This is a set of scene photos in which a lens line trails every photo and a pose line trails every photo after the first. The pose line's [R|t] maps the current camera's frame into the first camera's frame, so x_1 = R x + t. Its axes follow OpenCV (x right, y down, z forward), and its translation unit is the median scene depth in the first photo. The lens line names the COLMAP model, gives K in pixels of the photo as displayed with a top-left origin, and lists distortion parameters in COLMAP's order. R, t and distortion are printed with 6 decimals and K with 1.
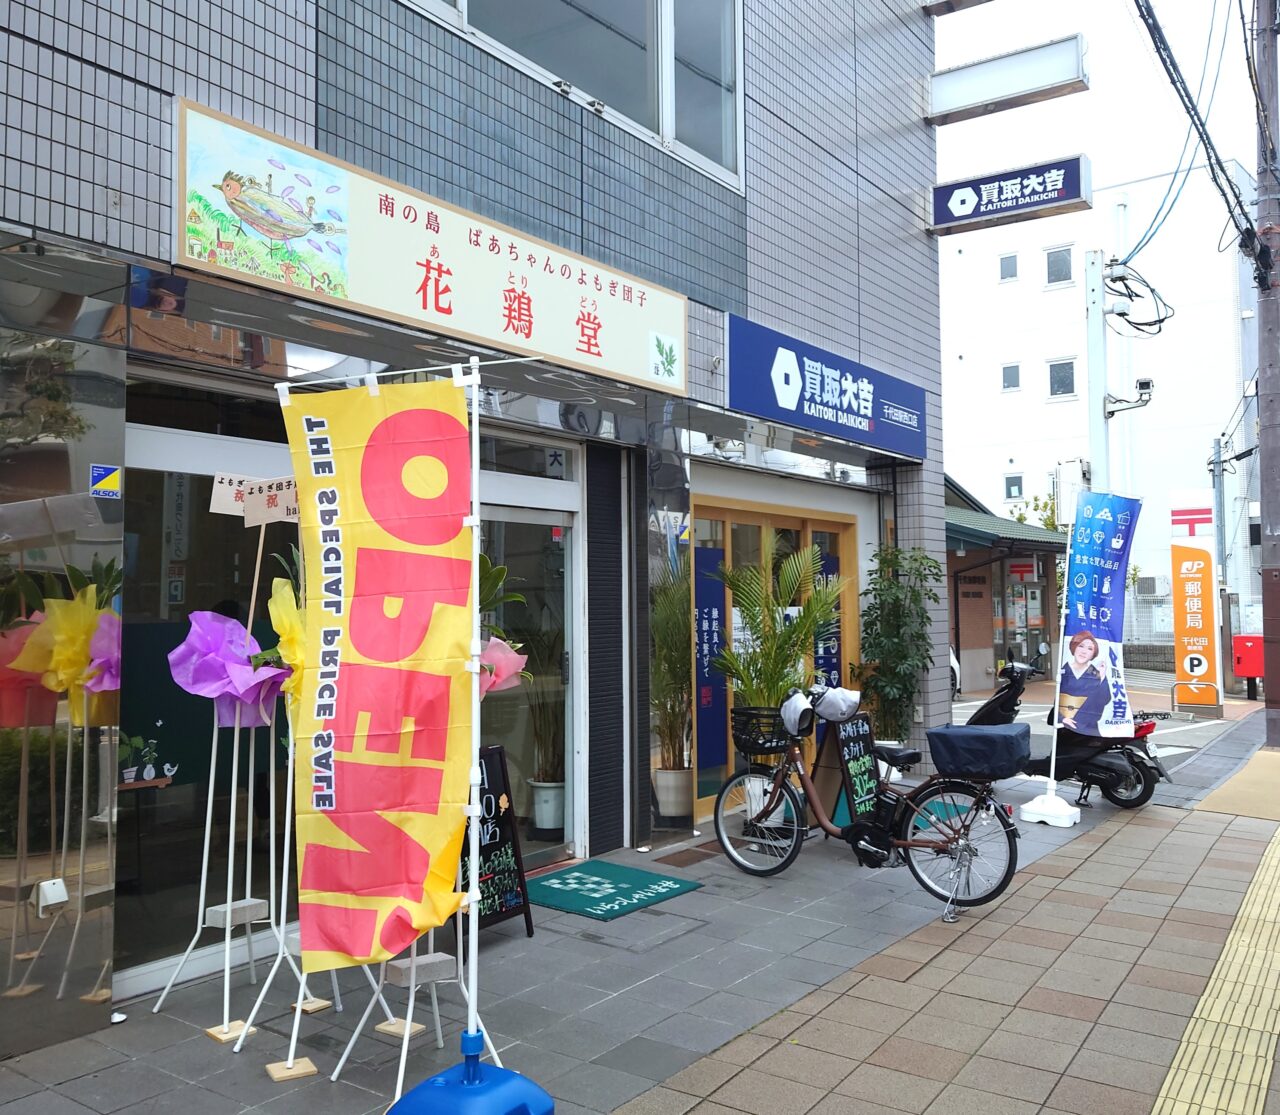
lens RADIAL K [[1184.5, 0, 639.8], [0, 1184.5, 532.7], [0, 0, 1]] dist [0.067652, 0.005009]
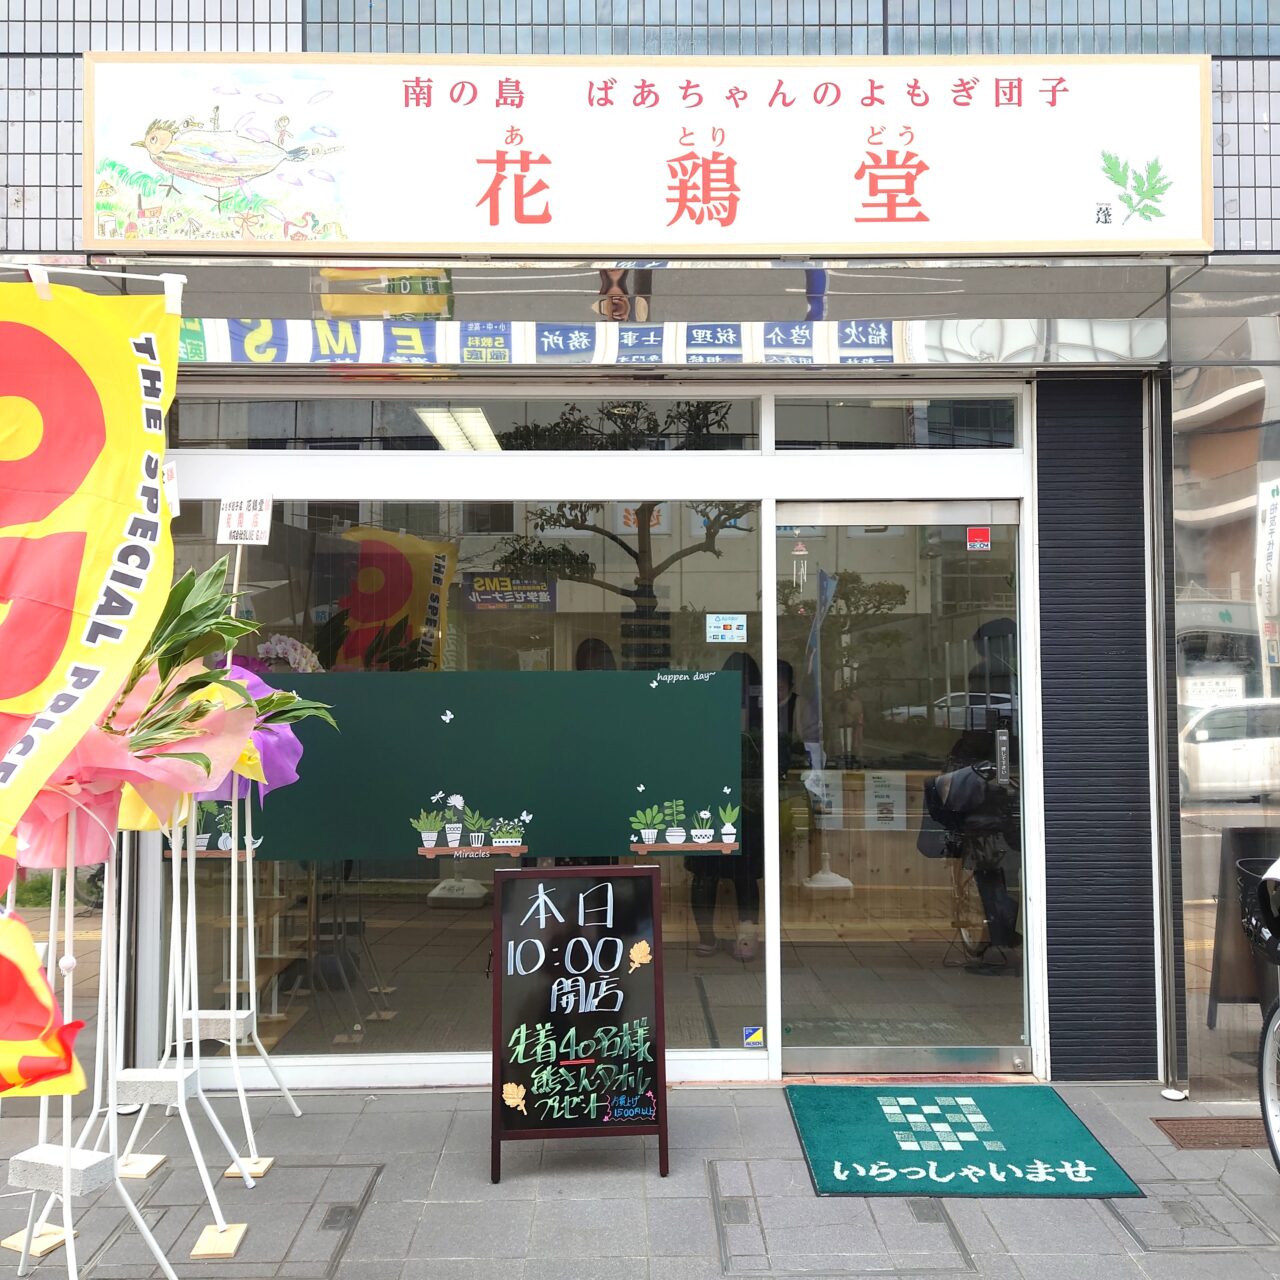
lens RADIAL K [[1205.7, 0, 640.0], [0, 1205.7, 640.0], [0, 0, 1]] dist [0.110488, -0.133328]
pose [[0.582793, -0.019229, -0.812393, 0.436518], [0.050085, 0.998669, 0.012292, 0.048478], [0.811076, -0.047853, 0.582980, 0.634974]]
